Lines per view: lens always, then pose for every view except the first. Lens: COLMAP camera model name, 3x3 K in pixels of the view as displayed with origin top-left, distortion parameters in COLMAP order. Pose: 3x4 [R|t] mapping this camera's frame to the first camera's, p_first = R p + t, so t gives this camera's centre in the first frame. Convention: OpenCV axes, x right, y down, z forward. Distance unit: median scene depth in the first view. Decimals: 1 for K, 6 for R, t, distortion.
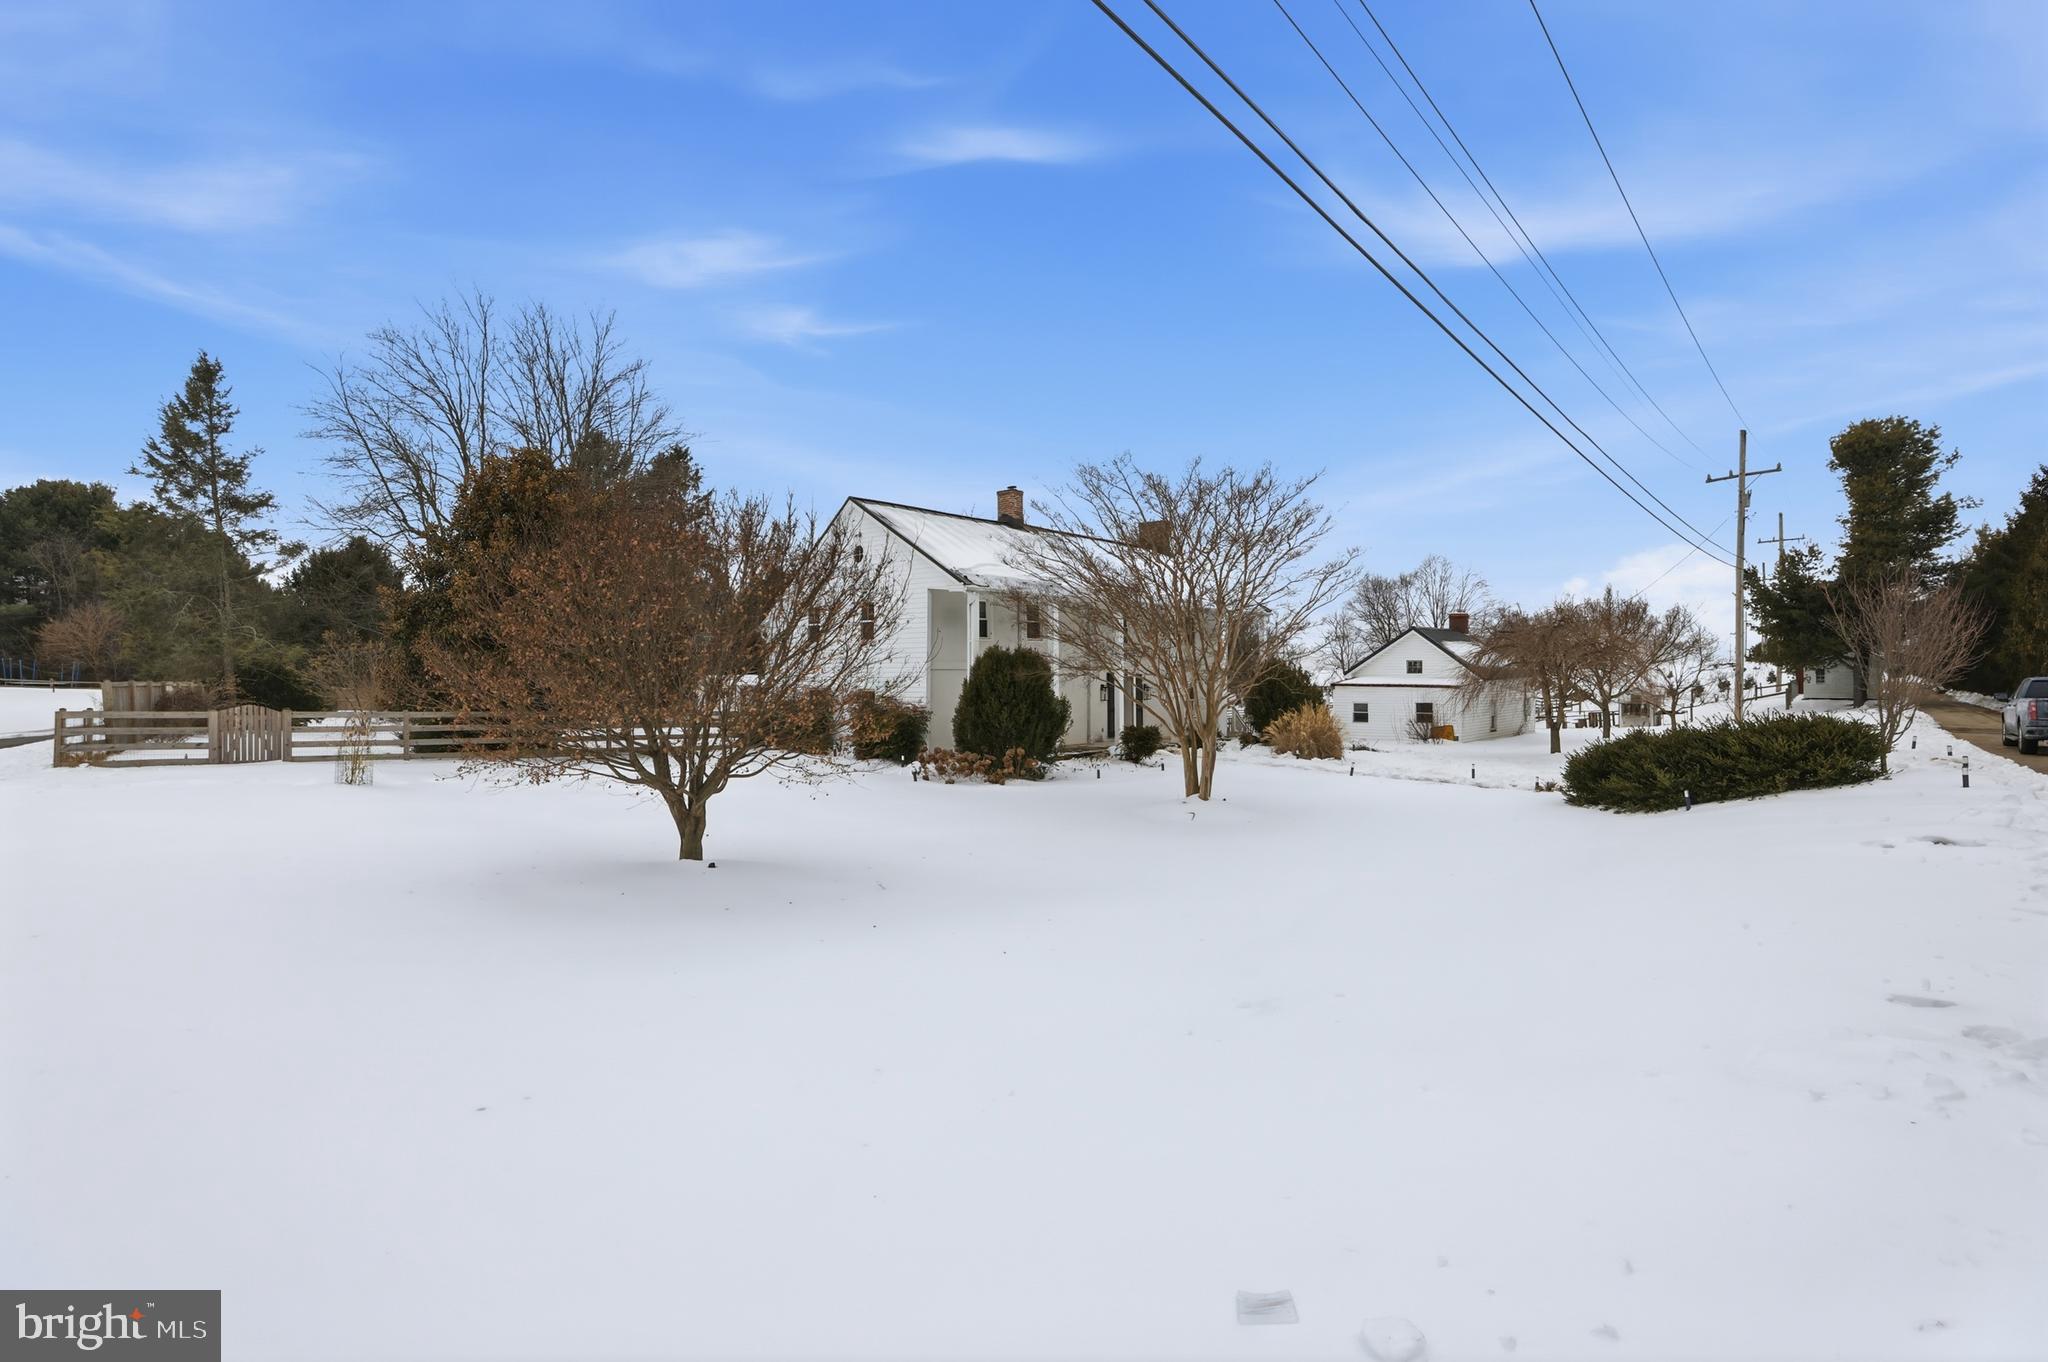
lens RADIAL K [[981.2, 0, 1023.8], [0, 981.2, 730.8], [0, 0, 1]] dist [0.020668, -0.000314]
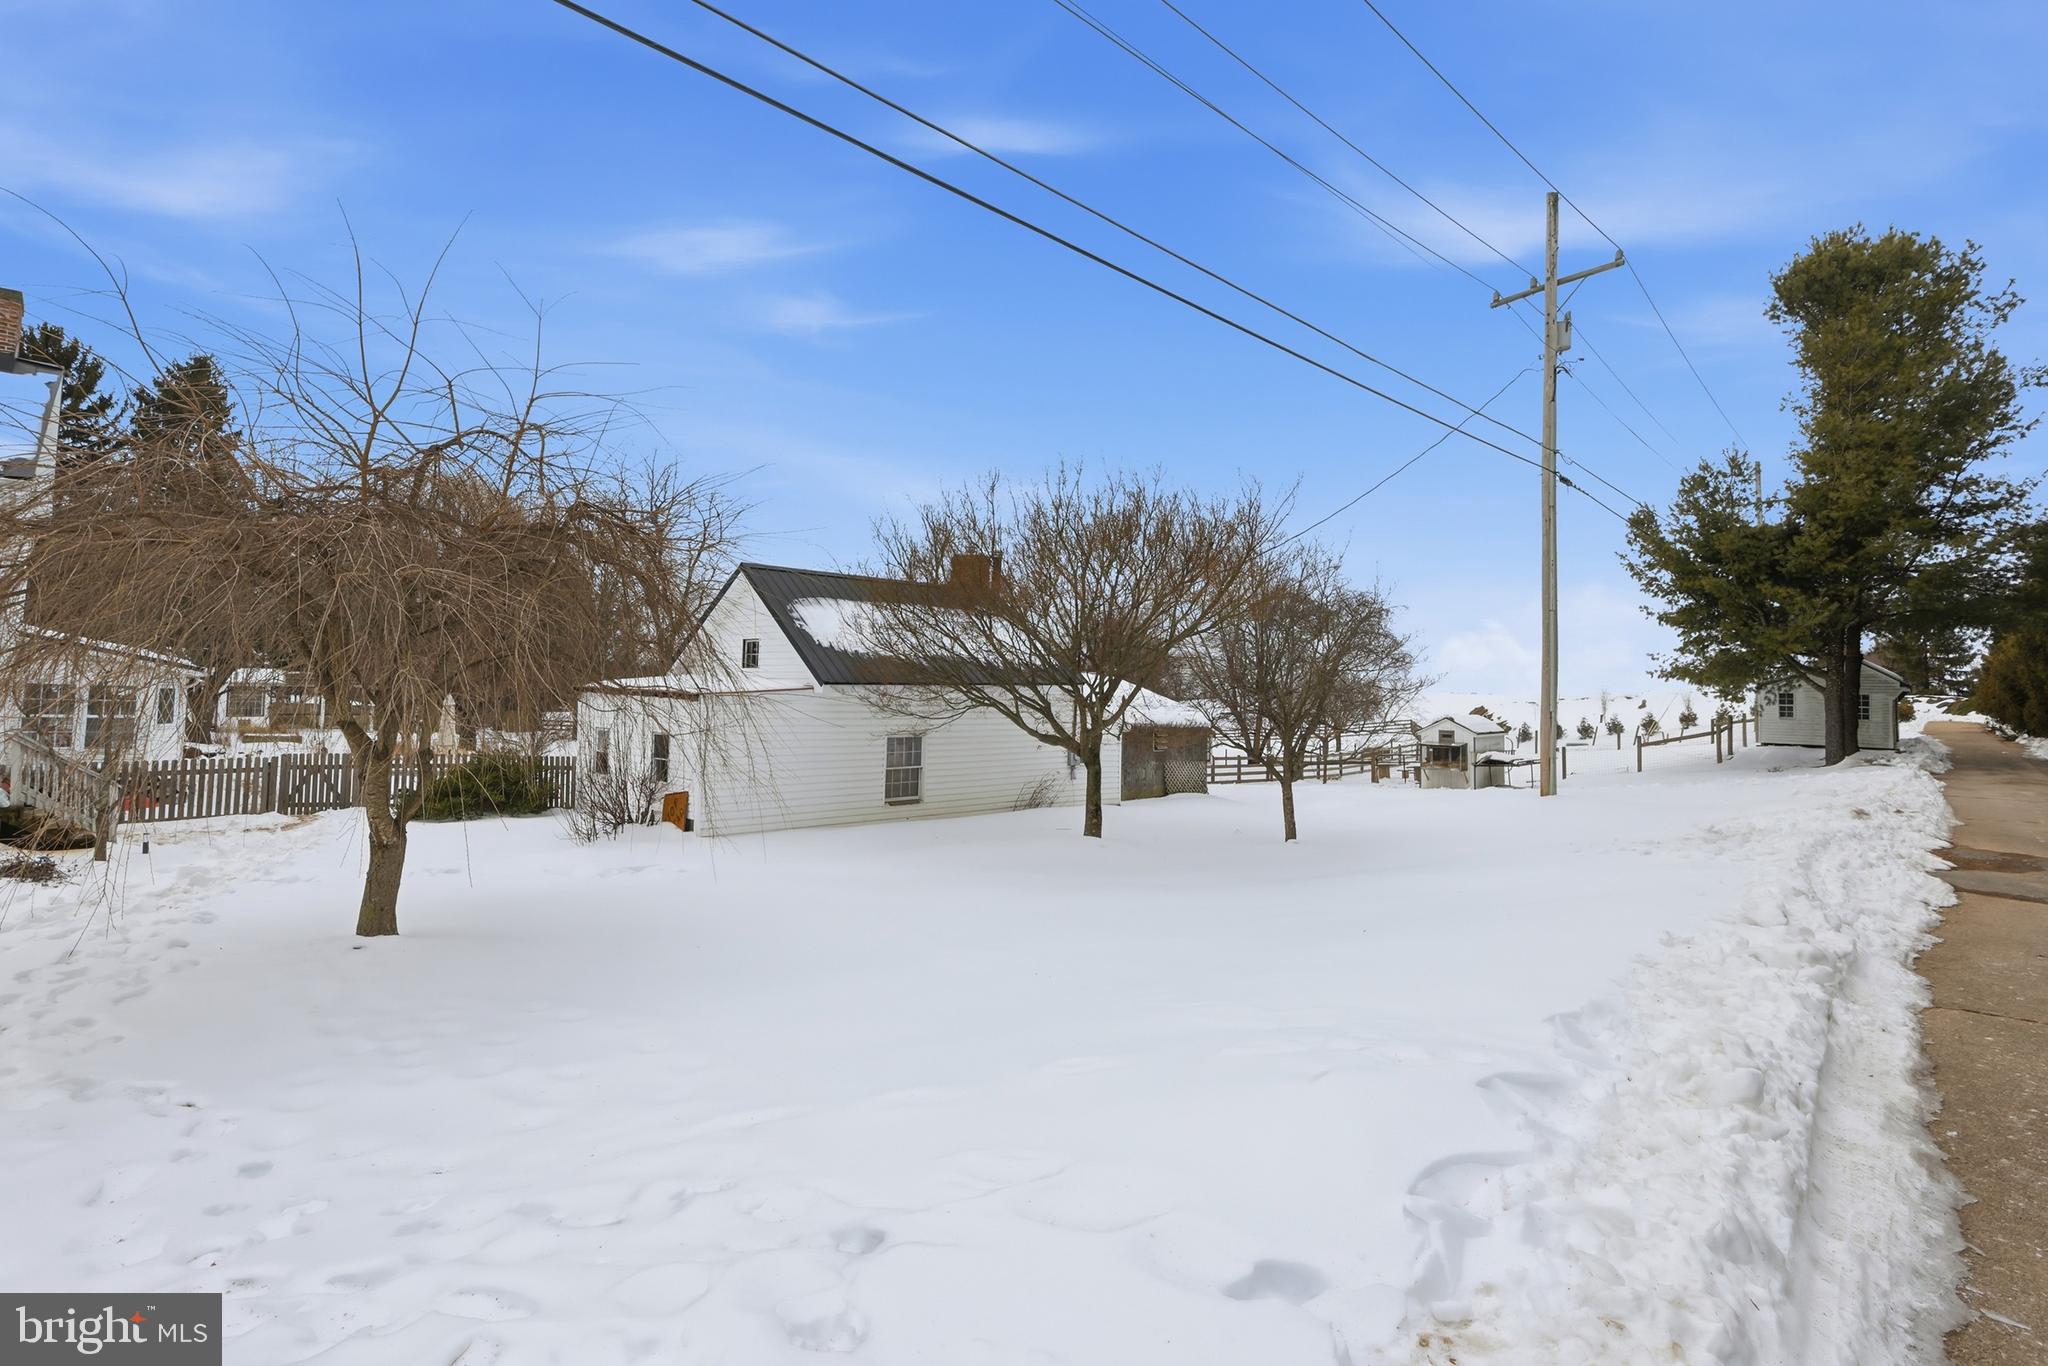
lens RADIAL K [[1015.2, 0, 1024.0], [0, 1015.2, 683.0], [0, 0, 1]] dist [0.000545, 0.001270]
pose [[0.998536, 0.026446, -0.047184, 0.399834], [-0.029168, 0.997893, -0.057954, -0.021232], [0.045552, 0.059246, 0.997204, 0.408607]]
